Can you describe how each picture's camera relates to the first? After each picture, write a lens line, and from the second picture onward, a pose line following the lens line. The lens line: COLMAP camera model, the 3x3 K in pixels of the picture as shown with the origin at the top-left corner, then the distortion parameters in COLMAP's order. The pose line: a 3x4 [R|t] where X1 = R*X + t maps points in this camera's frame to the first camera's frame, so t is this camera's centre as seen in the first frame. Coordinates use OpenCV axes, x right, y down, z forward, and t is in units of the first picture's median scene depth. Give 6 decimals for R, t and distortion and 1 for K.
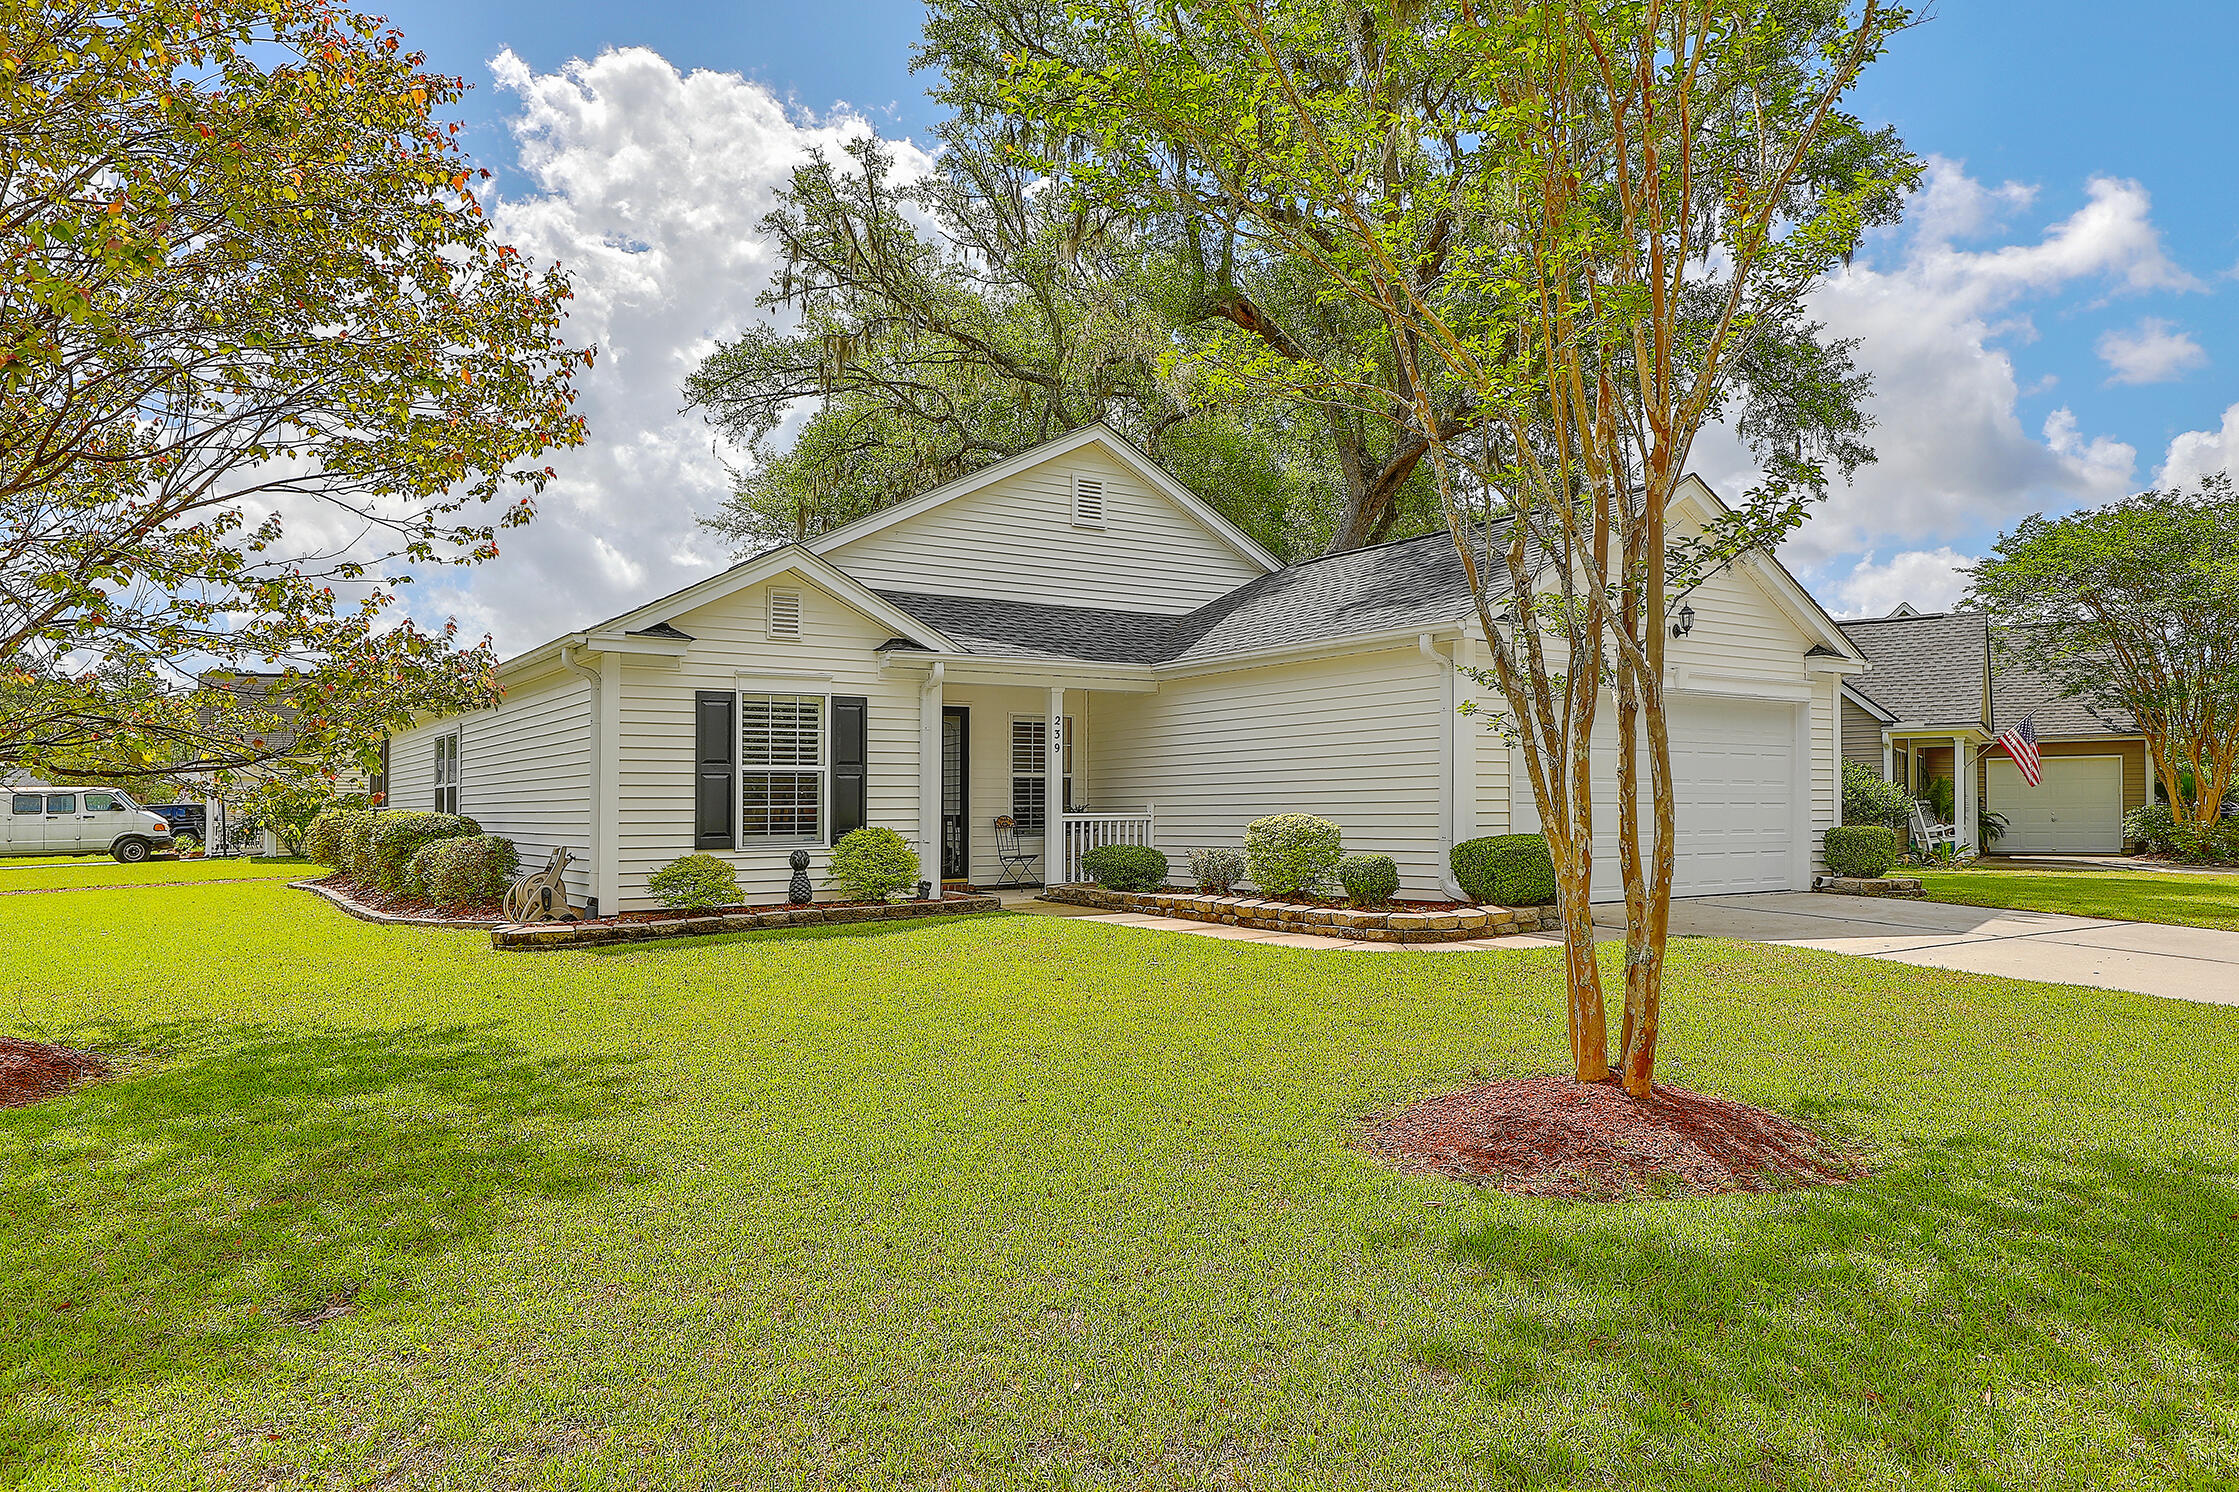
lens RADIAL K [[1426.6, 0, 1120.3], [0, 1426.6, 760.7], [0, 0, 1]] dist [-0.005822, -0.000055]
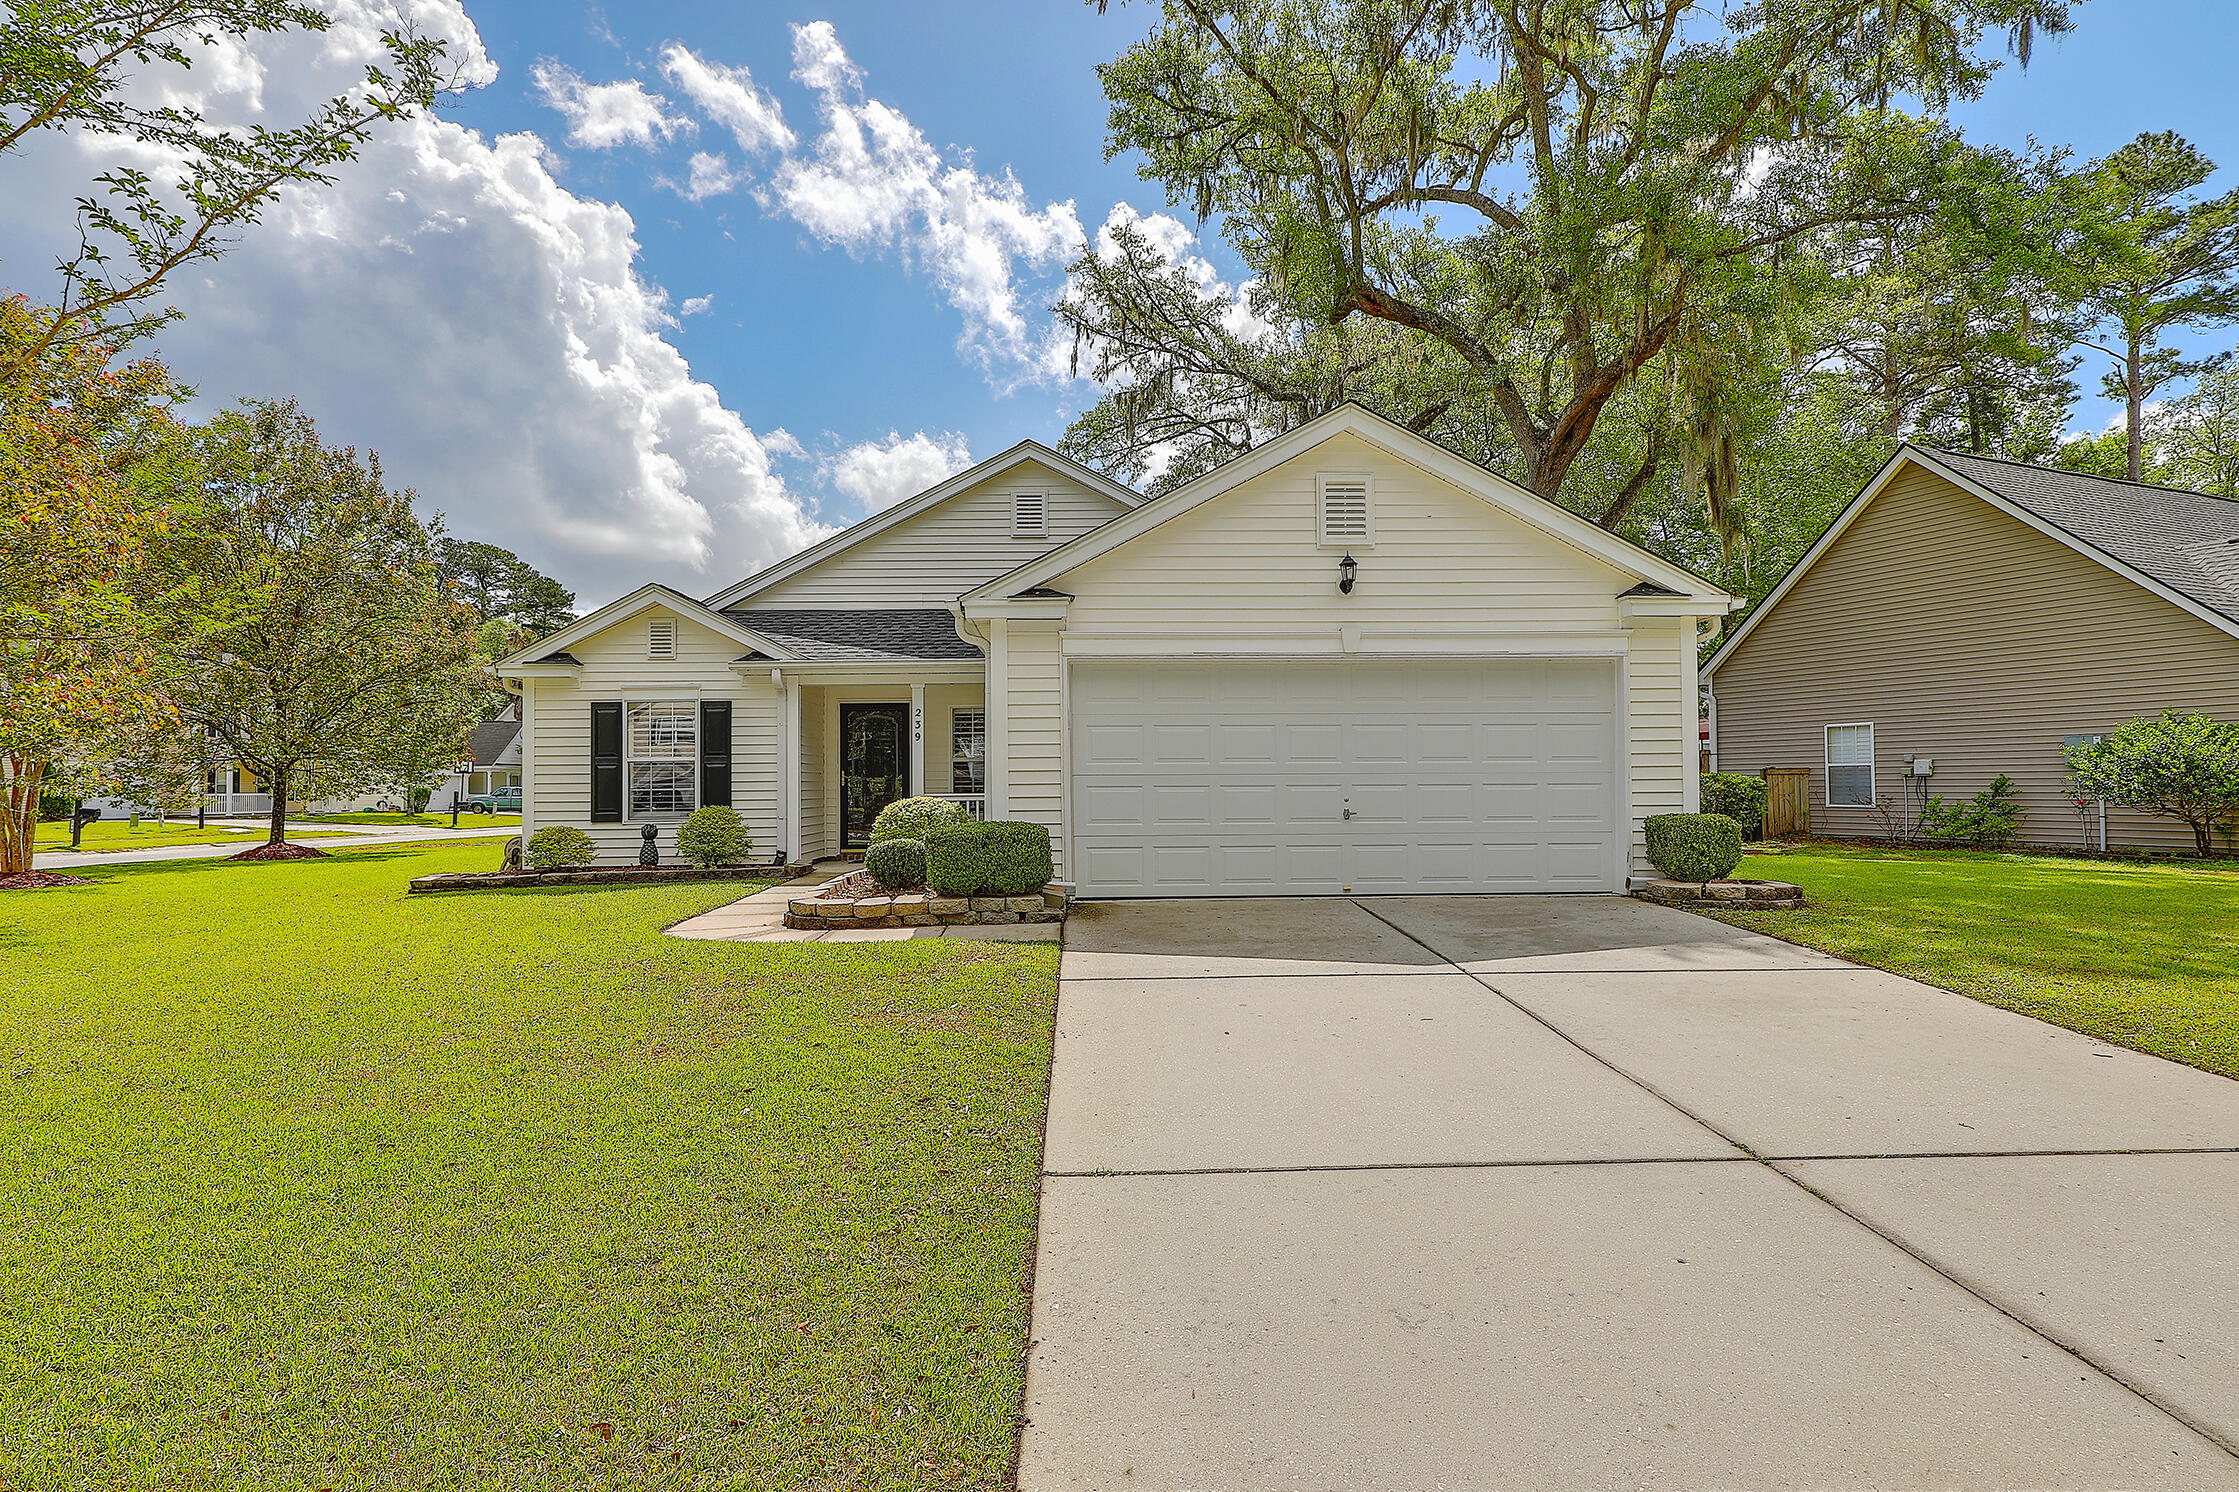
lens RADIAL K [[1161.6, 0, 1116.1], [0, 1161.6, 738.1], [0, 0, 1]] dist [-0.002498, -0.000168]
pose [[0.836298, -0.021258, -0.547863, 0.598145], [0.021591, 0.999750, -0.005834, 0.001079], [0.547850, -0.006950, 0.836548, 0.310548]]
